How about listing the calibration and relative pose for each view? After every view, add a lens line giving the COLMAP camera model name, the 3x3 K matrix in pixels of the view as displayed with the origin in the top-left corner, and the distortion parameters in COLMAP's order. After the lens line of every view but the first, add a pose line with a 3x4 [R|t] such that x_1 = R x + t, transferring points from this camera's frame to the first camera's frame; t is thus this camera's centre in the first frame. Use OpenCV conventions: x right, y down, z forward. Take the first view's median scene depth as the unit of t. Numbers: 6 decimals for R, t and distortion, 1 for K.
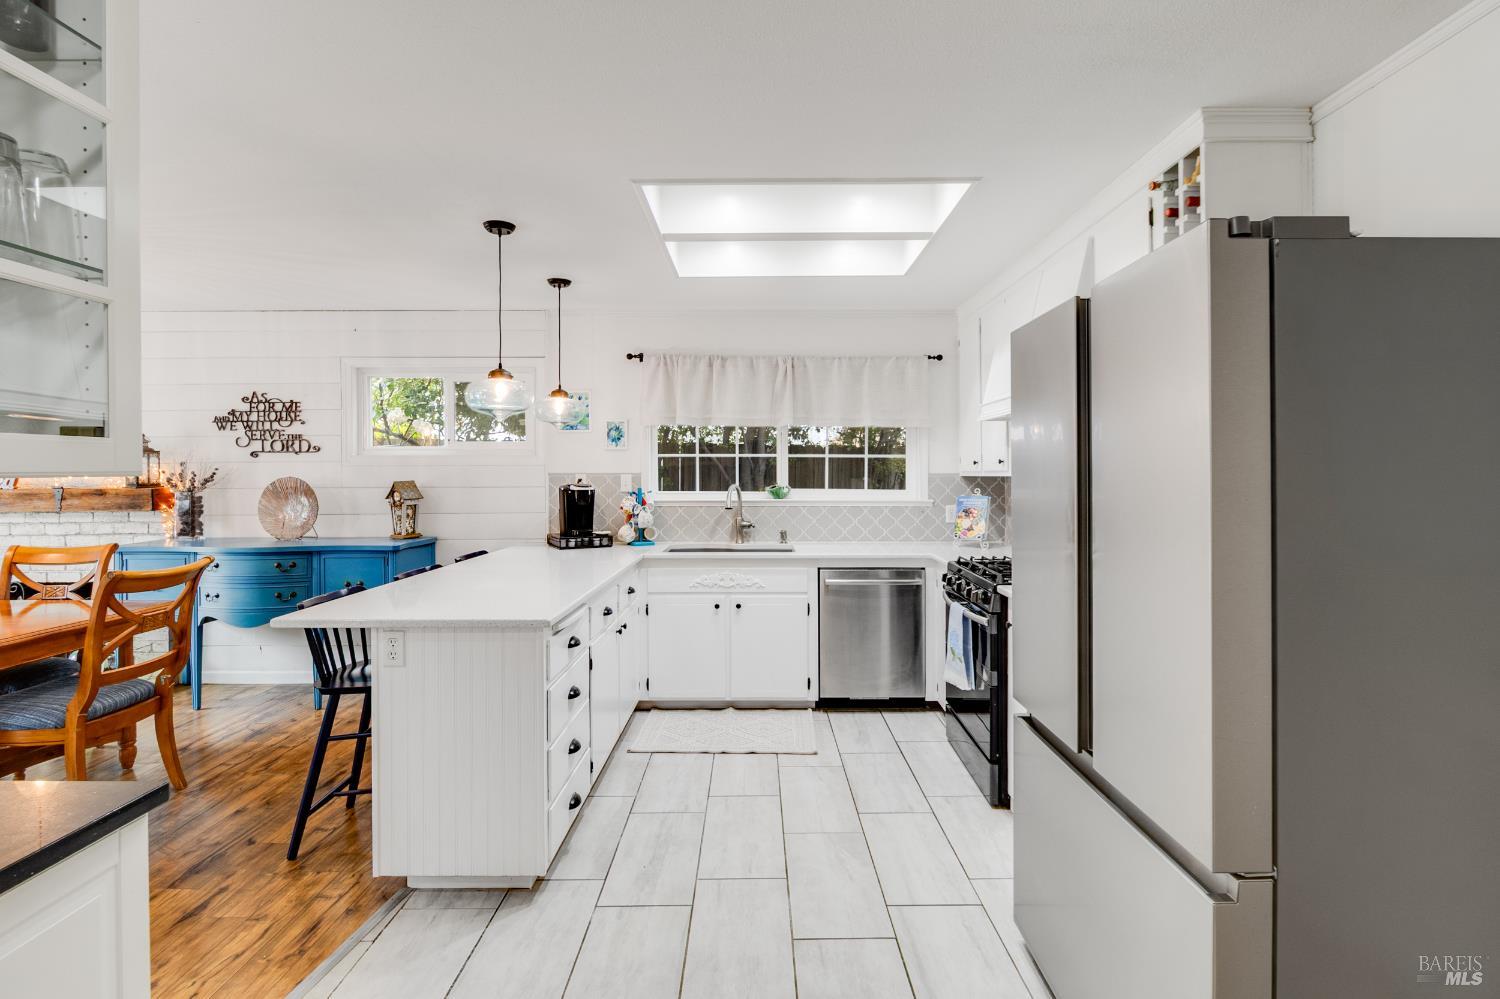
lens RADIAL K [[701.5, 0, 761.4], [0, 701.5, 473.0], [0, 0, 1]] dist [-0.001385, -0.004610]
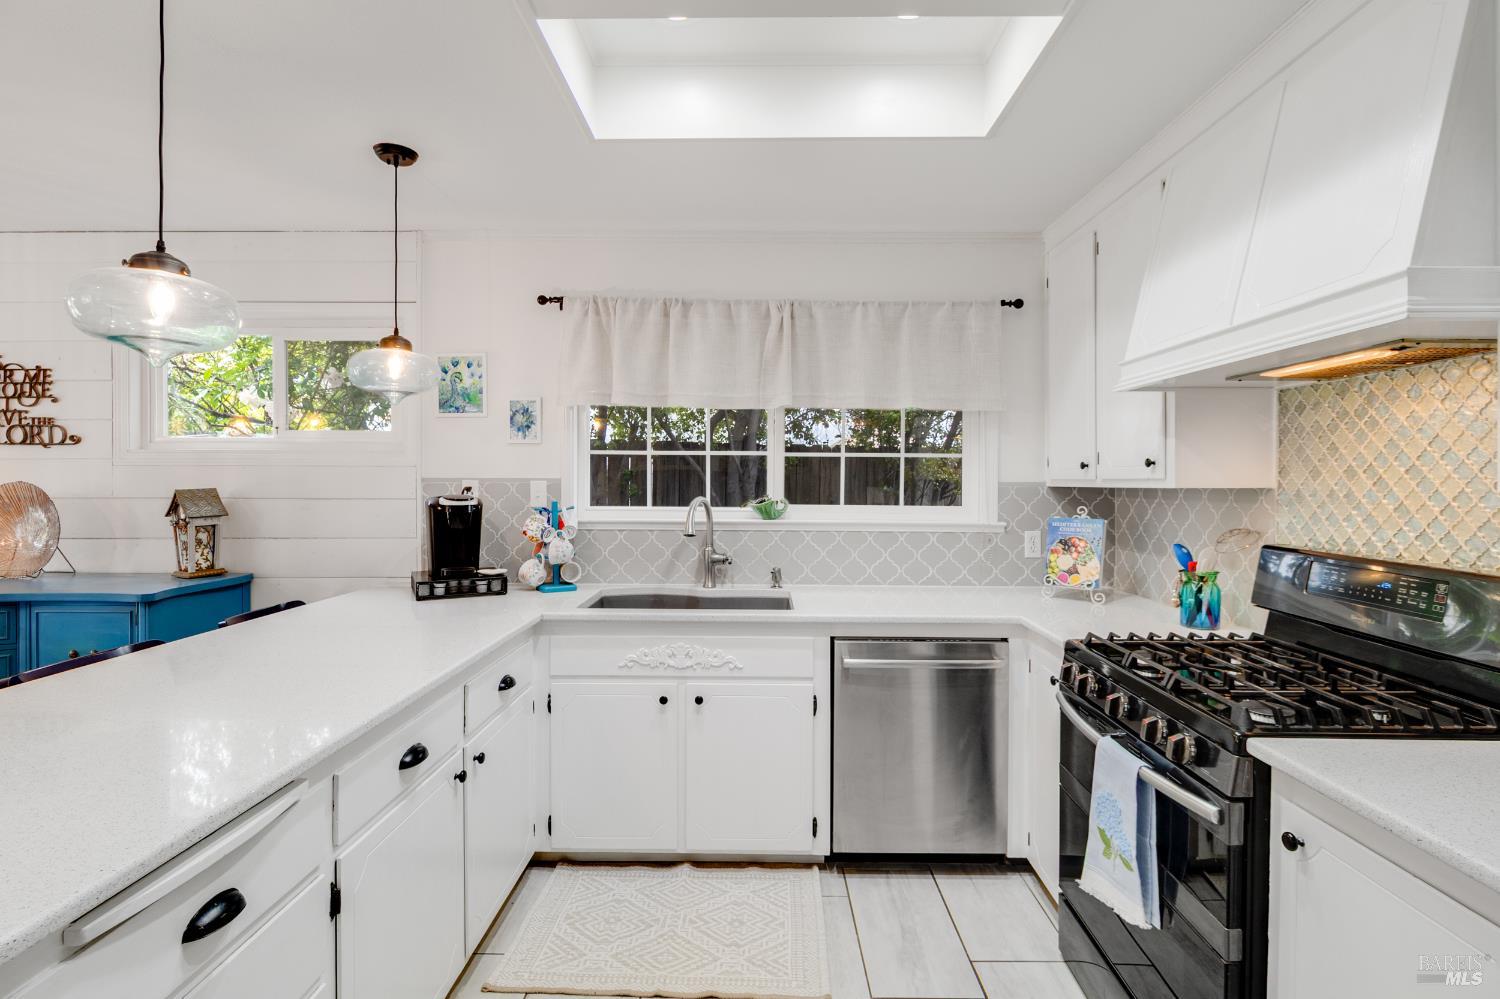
lens RADIAL K [[698.0, 0, 756.5], [0, 698.0, 483.9], [0, 0, 1]] dist [-0.003484, -0.001812]
pose [[0.999927, 0.006230, -0.010399, 0.019673], [-0.006174, 0.999966, 0.005478, 0.000010], [0.010433, -0.005413, 0.999931, 0.356192]]
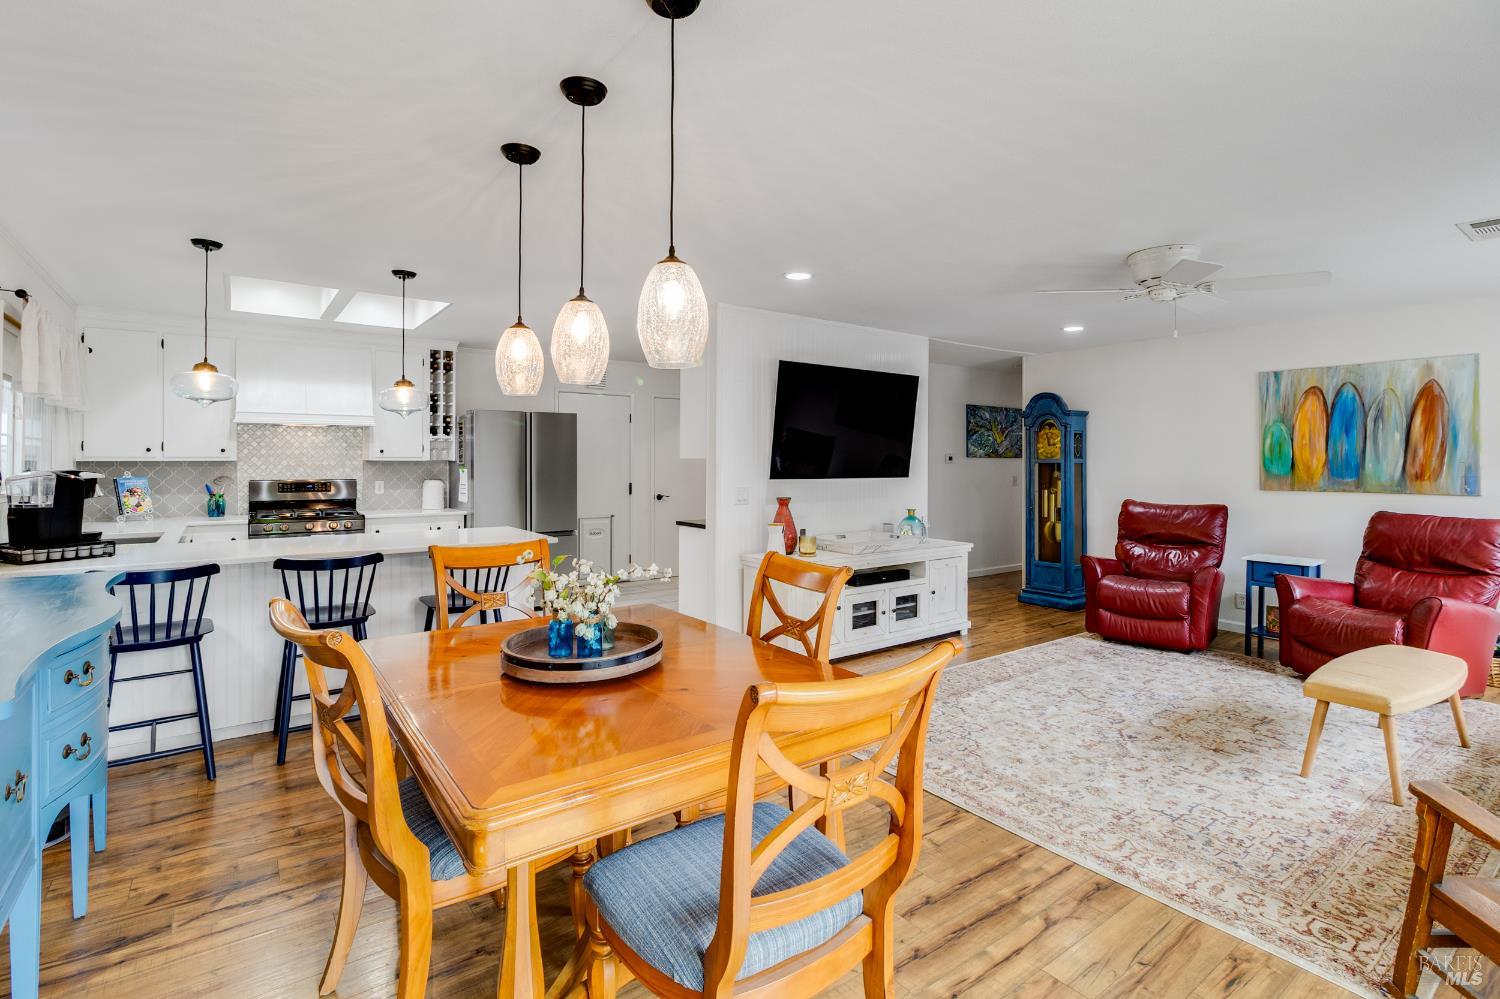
lens RADIAL K [[706.3, 0, 747.0], [0, 706.3, 461.0], [0, 0, 1]] dist [-0.007678, -0.001183]
pose [[-0.592165, 0.001850, 0.805815, -1.217314], [0.001054, 0.999998, -0.001521, 0.007221], [-0.805816, -0.000052, -0.592166, 0.833023]]
